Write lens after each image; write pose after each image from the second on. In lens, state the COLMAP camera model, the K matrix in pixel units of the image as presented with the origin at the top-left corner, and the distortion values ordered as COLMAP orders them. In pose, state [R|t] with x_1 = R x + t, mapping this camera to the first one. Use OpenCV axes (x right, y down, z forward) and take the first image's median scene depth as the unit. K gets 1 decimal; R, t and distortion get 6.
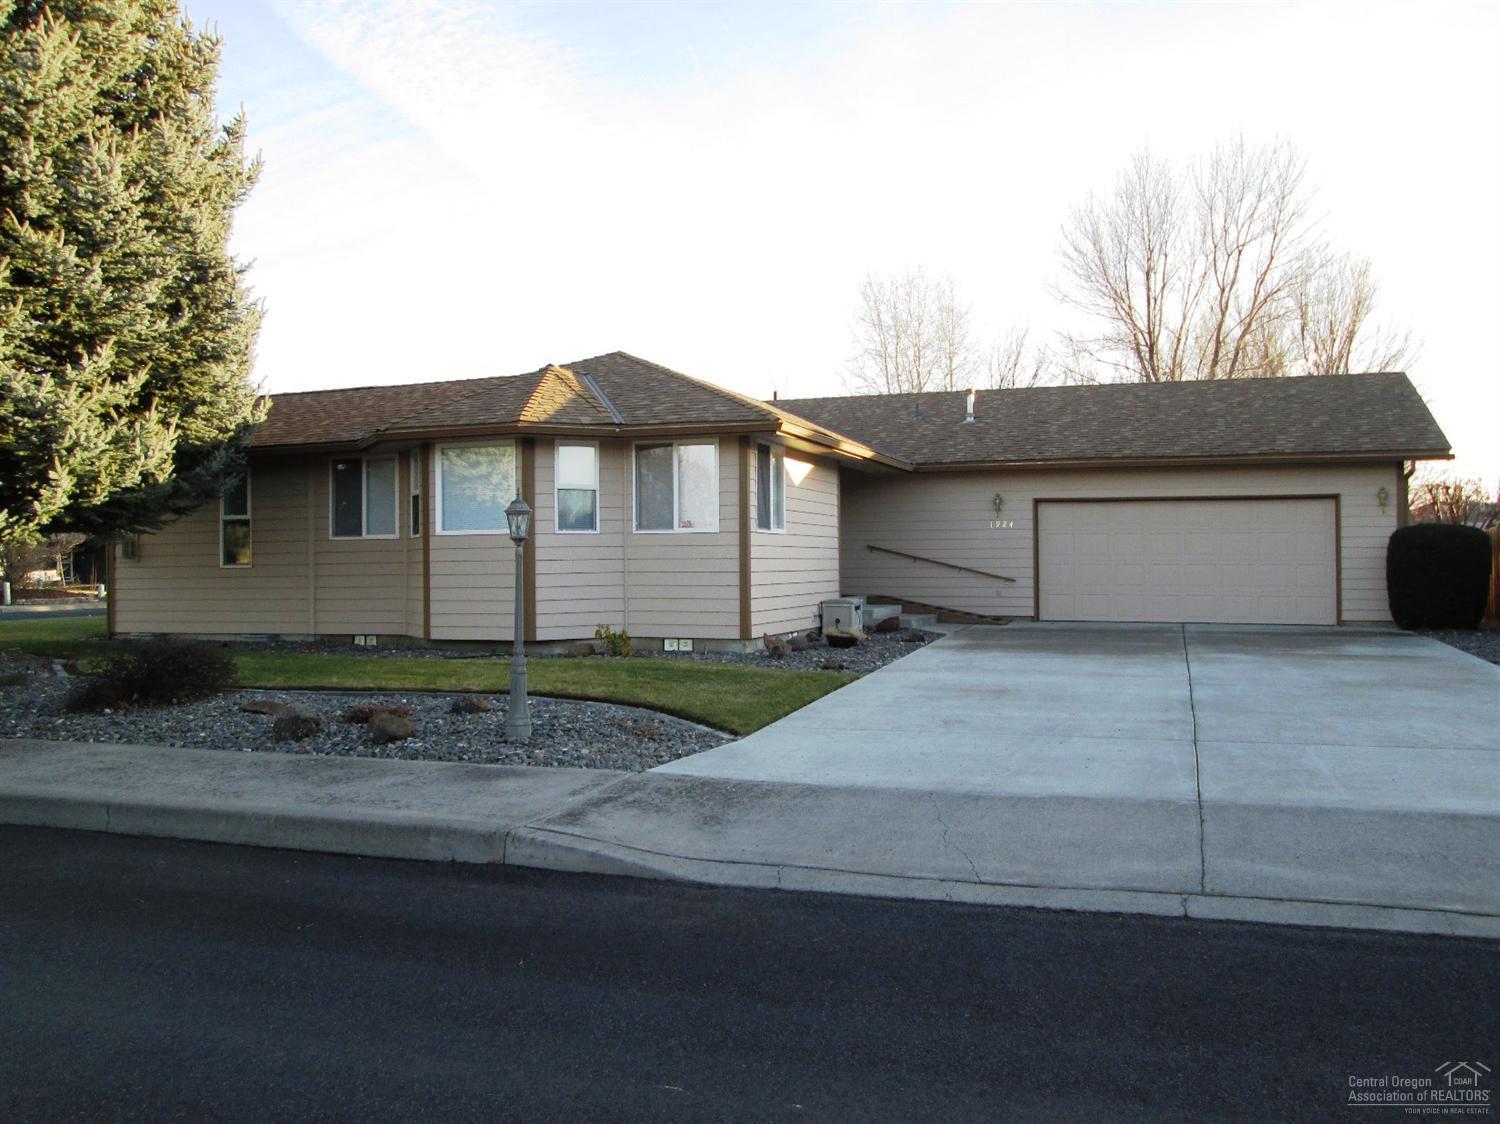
lens RADIAL K [[1247.1, 0, 775.6], [0, 1247.1, 553.2], [0, 0, 1]] dist [-0.047251, 0.019696]
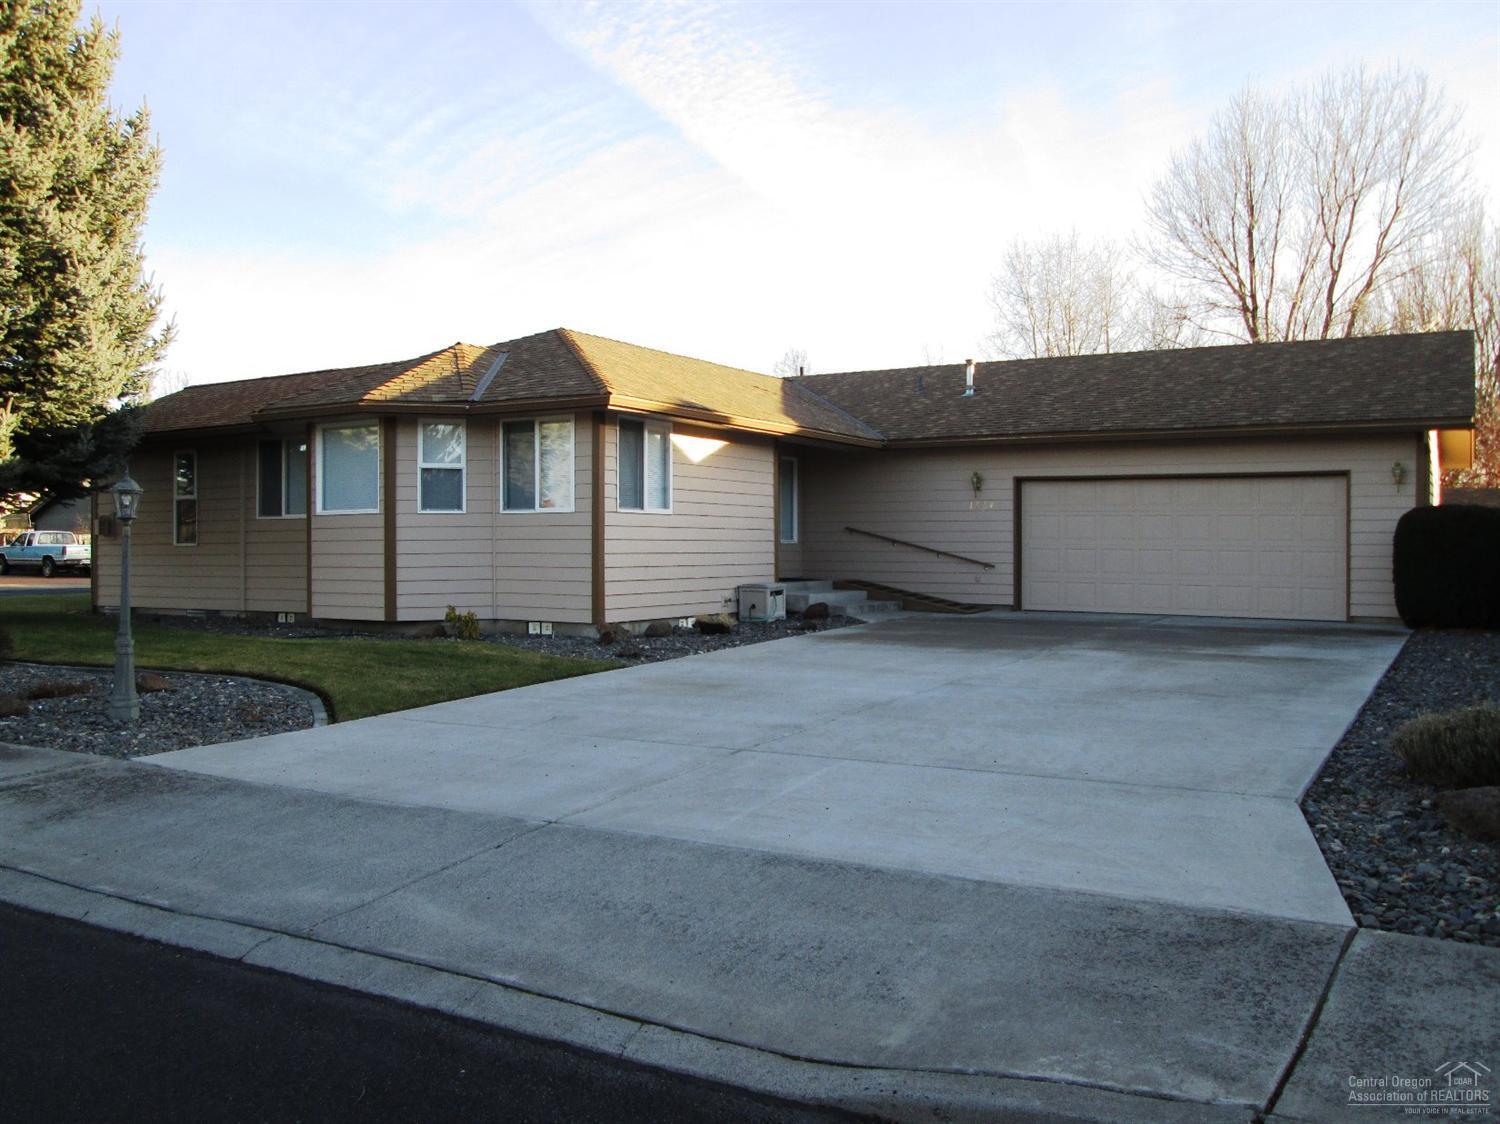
lens RADIAL K [[1247.1, 0, 775.6], [0, 1247.1, 553.2], [0, 0, 1]] dist [-0.047251, 0.019696]
pose [[0.980691, 0.007861, -0.195405, 0.261630], [-0.005403, 0.999900, 0.013107, 0.001305], [0.195488, -0.011798, 0.980635, 0.078069]]
